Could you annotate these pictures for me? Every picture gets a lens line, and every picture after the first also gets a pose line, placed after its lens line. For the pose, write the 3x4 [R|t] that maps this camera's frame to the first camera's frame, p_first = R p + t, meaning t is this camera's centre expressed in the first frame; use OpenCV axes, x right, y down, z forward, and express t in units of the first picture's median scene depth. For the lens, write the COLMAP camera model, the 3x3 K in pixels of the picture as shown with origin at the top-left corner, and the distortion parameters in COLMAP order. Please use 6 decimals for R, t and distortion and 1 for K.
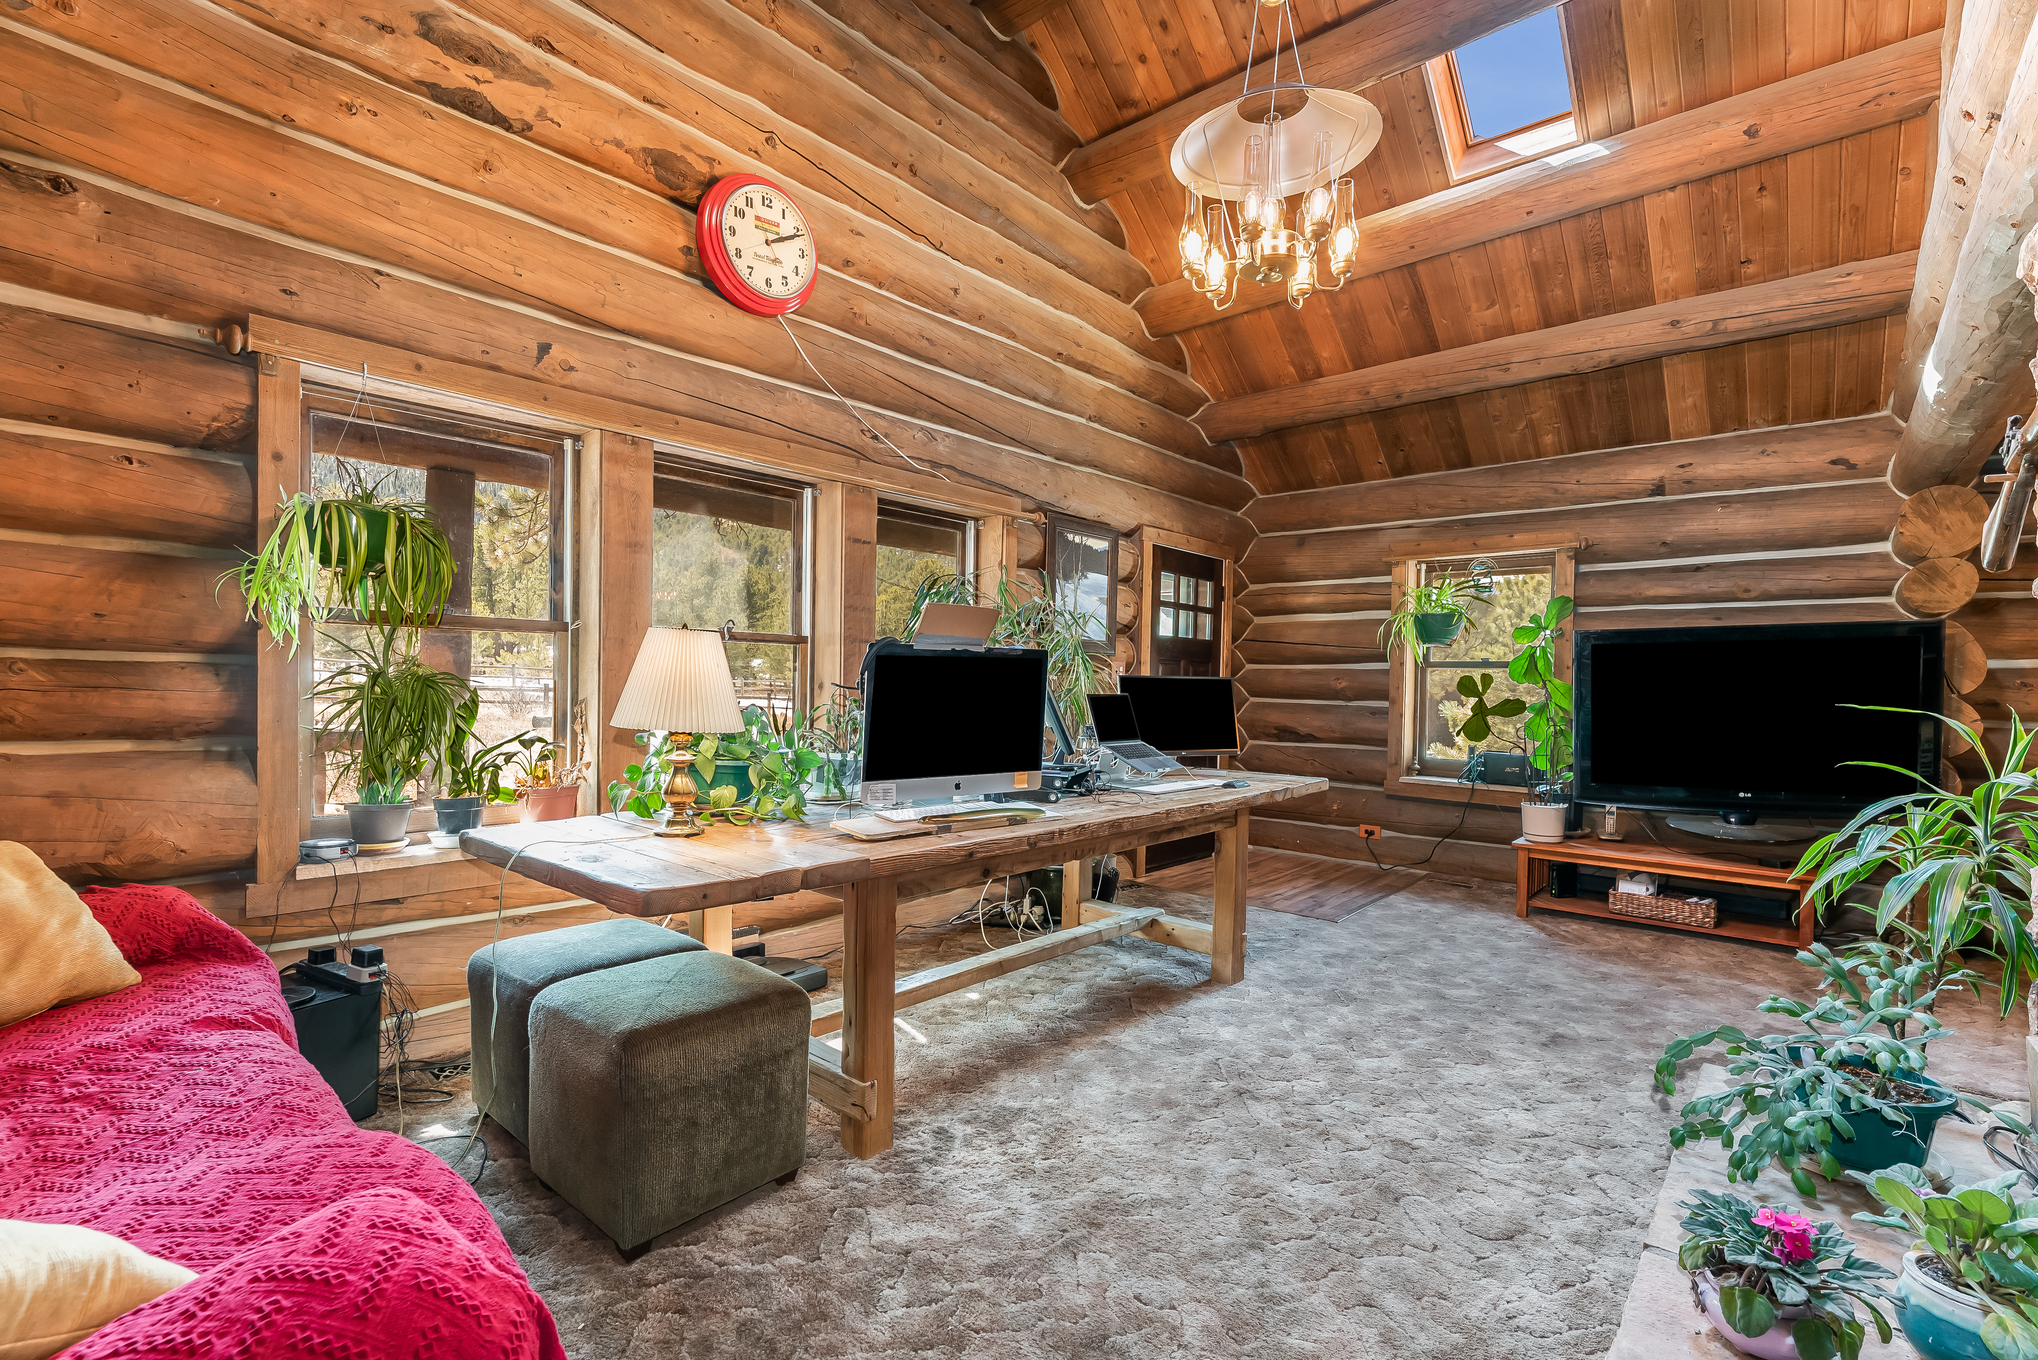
lens RADIAL K [[902.2, 0, 1076.4], [0, 902.2, 687.4], [0, 0, 1]] dist [0.000424, 0.000036]
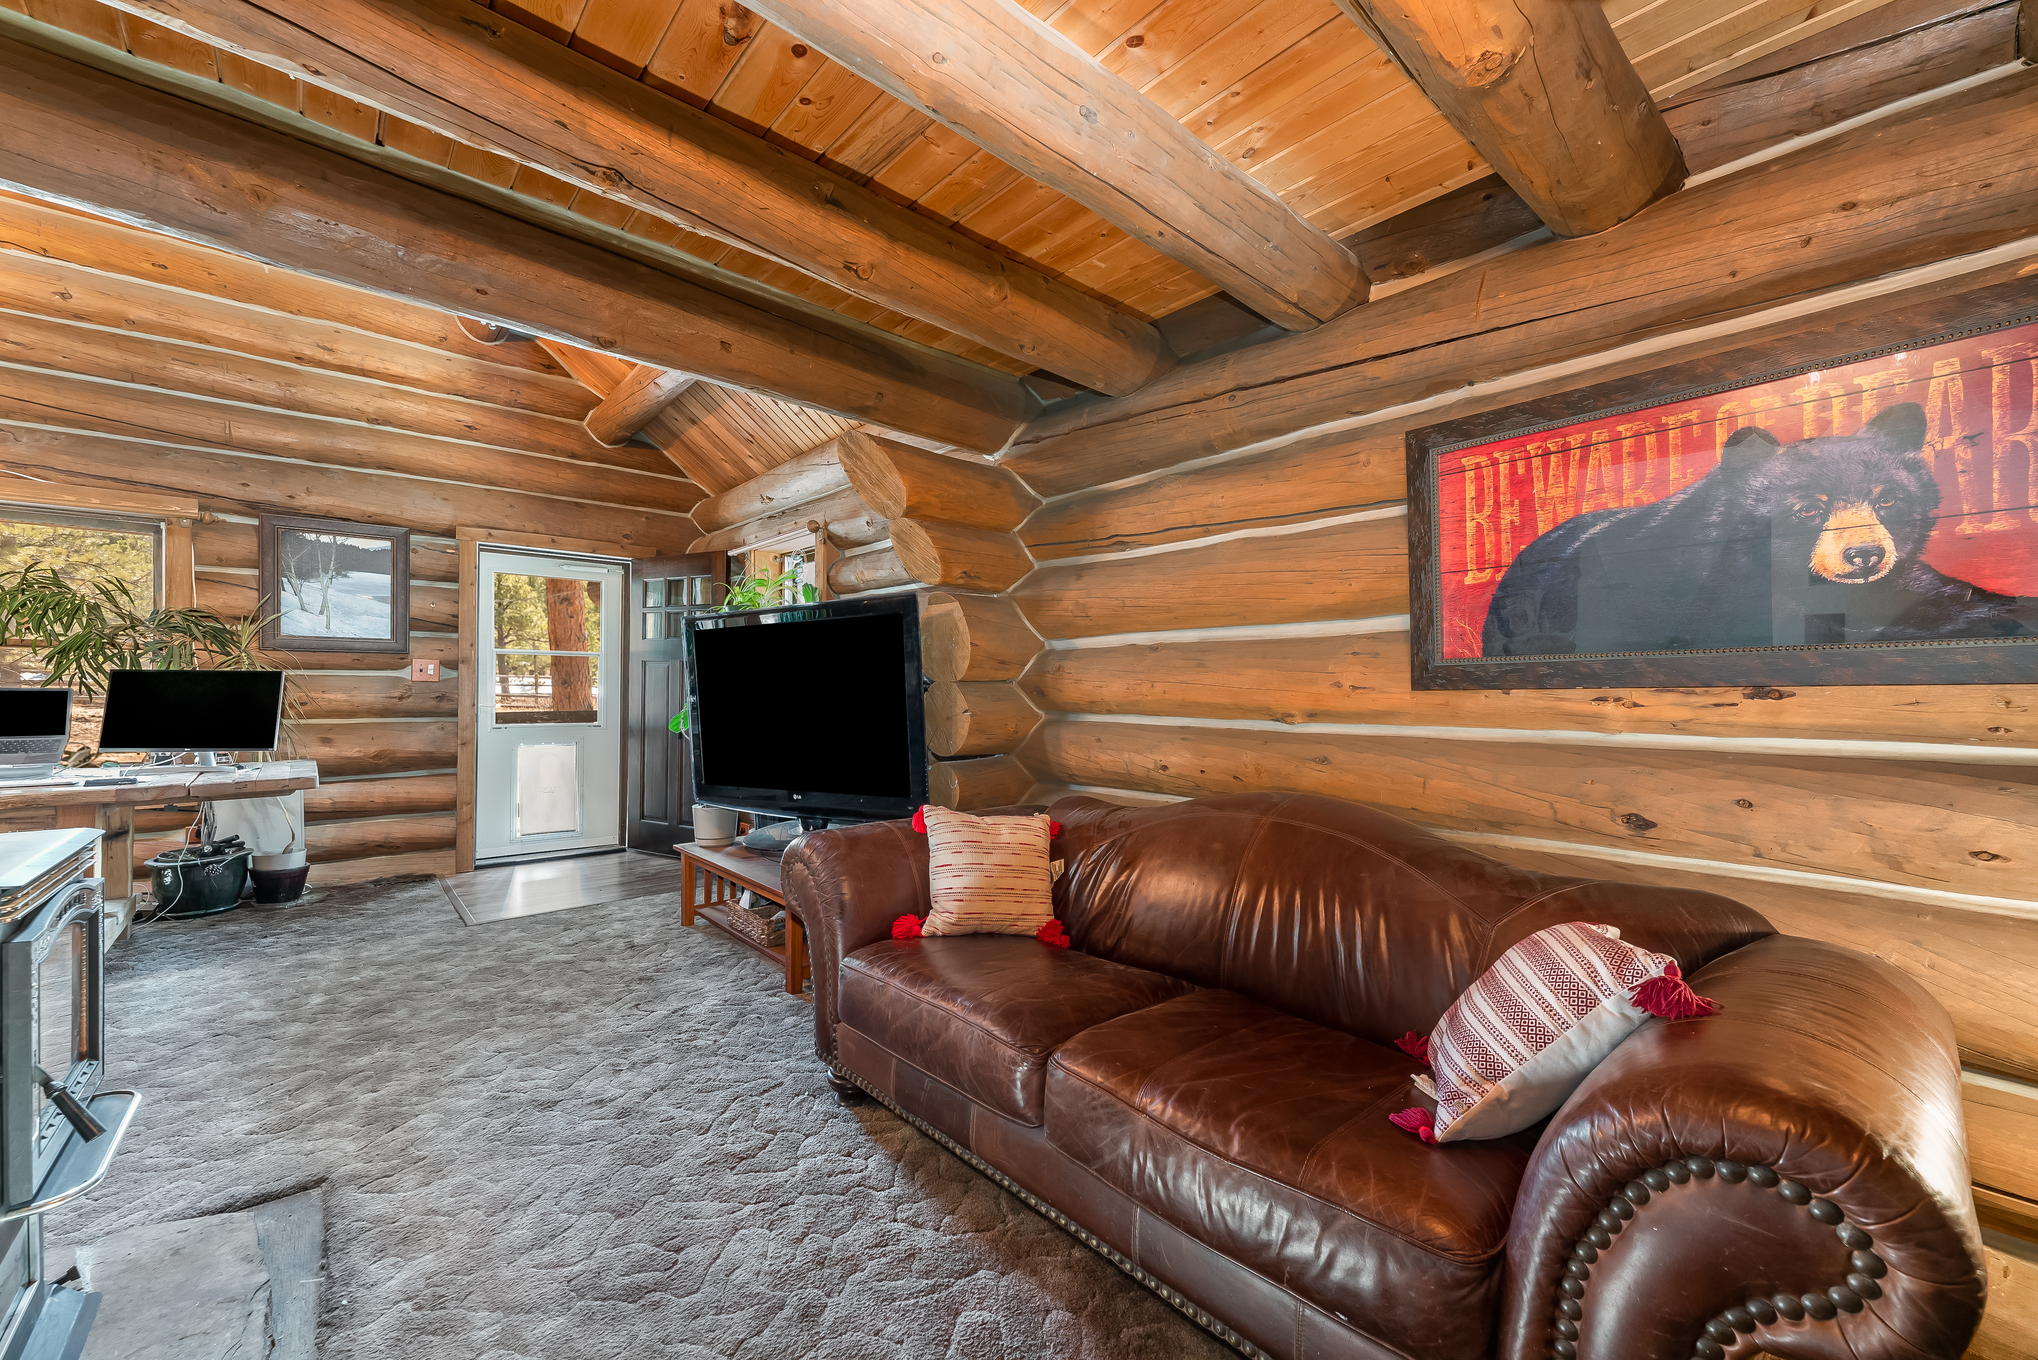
lens RADIAL K [[786.6, 0, 1024.0], [0, 786.6, 692.7], [0, 0, 1]] dist [0.002371, 0.000267]
pose [[0.989903, -0.008010, -0.141521, 1.392415], [0.007898, 0.999968, -0.001357, 0.025283], [0.141527, 0.000226, 0.989934, 0.352594]]
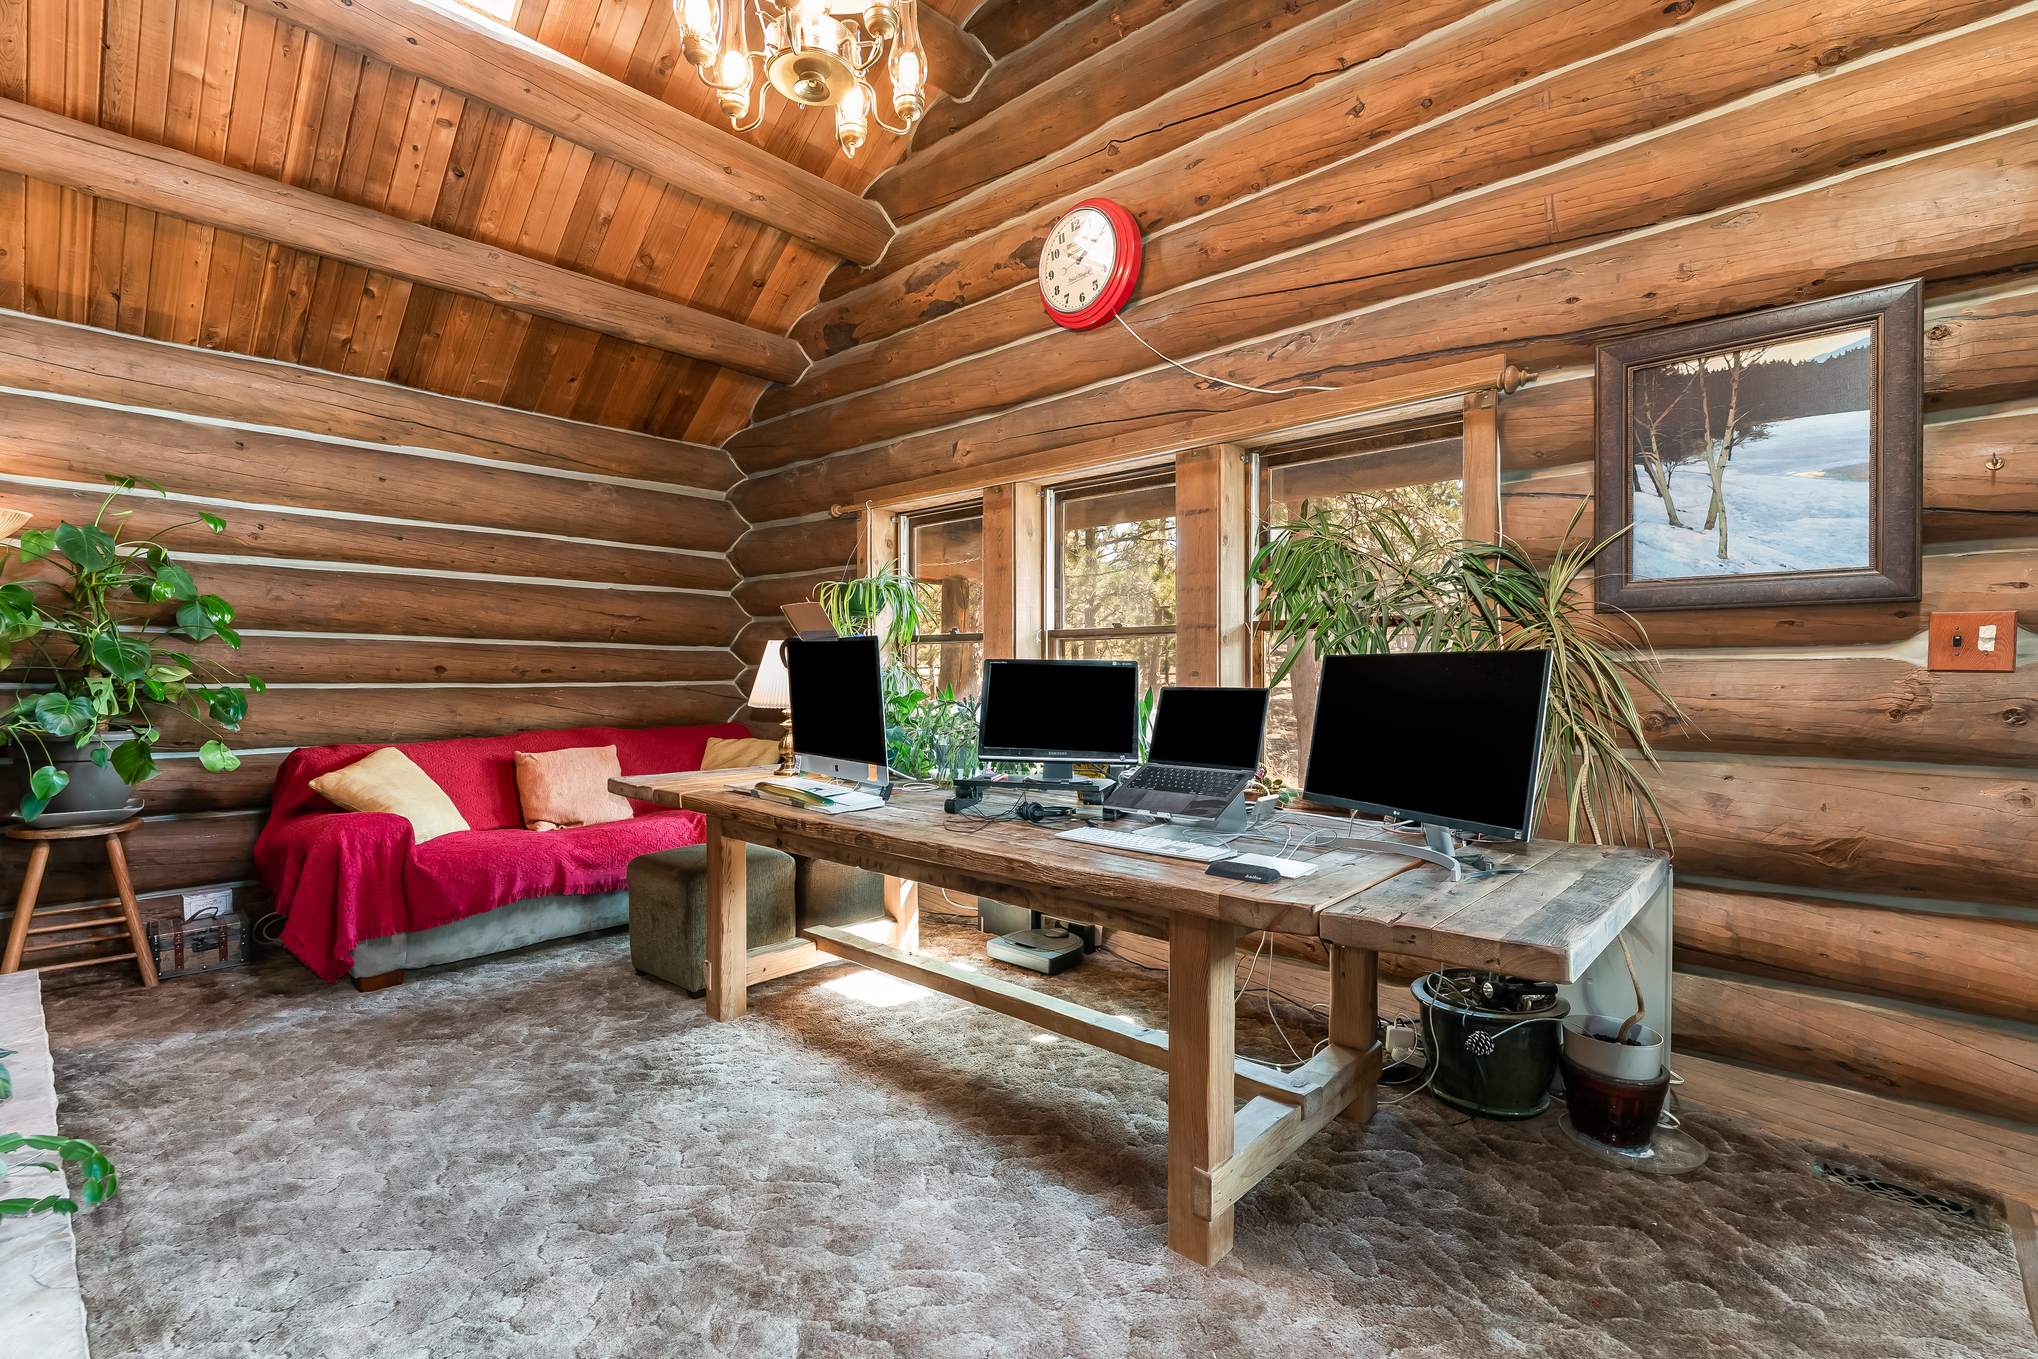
lens RADIAL K [[918.6, 0, 989.4], [0, 918.6, 677.6], [0, 0, 1]] dist [0.000679, 0.000282]
pose [[-0.059454, -0.011000, -0.998170, 0.766049], [-0.006286, 0.999924, -0.010645, 0.009363], [0.998211, 0.005642, -0.059519, 0.998771]]
